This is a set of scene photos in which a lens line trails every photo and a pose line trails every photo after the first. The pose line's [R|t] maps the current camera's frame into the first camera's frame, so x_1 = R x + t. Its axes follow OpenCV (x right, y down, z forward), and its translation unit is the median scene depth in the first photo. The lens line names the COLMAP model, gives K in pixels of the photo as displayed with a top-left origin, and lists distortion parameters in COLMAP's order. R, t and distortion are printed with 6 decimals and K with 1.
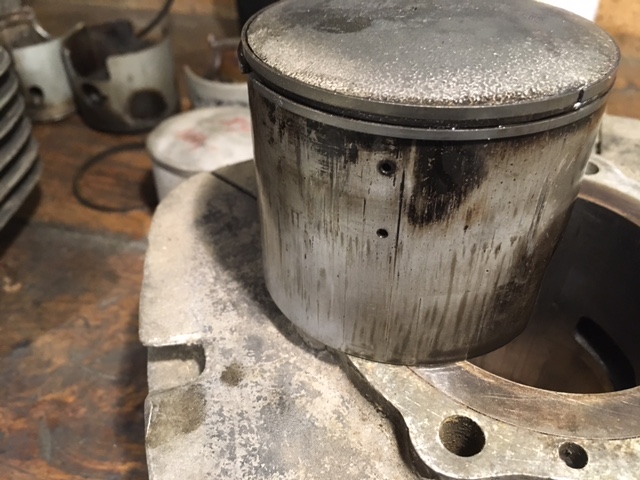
lens RADIAL K [[546.3, 0, 320.4], [0, 546.3, 239.1], [0, 0, 1]] dist [0.021442, -0.008407]
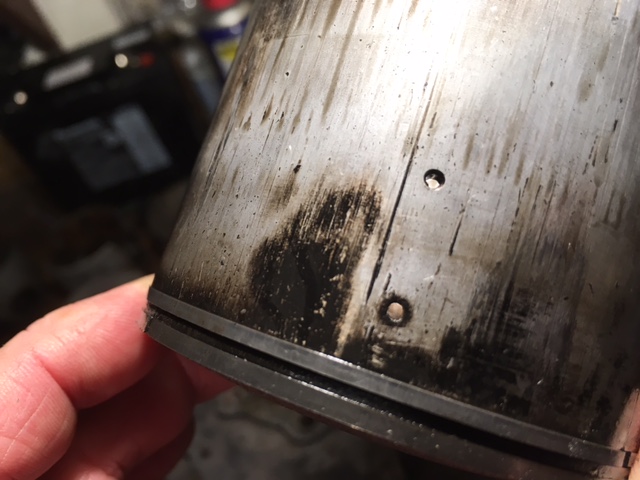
lens RADIAL K [[546.3, 0, 318.4], [0, 546.3, 238.0], [0, 0, 1]] dist [0.021442, -0.008407]
pose [[-0.870446, -0.240063, 0.429759, -0.036155], [0.021164, -0.890470, -0.454550, 0.190422], [0.491808, -0.386566, 0.780187, 0.510811]]
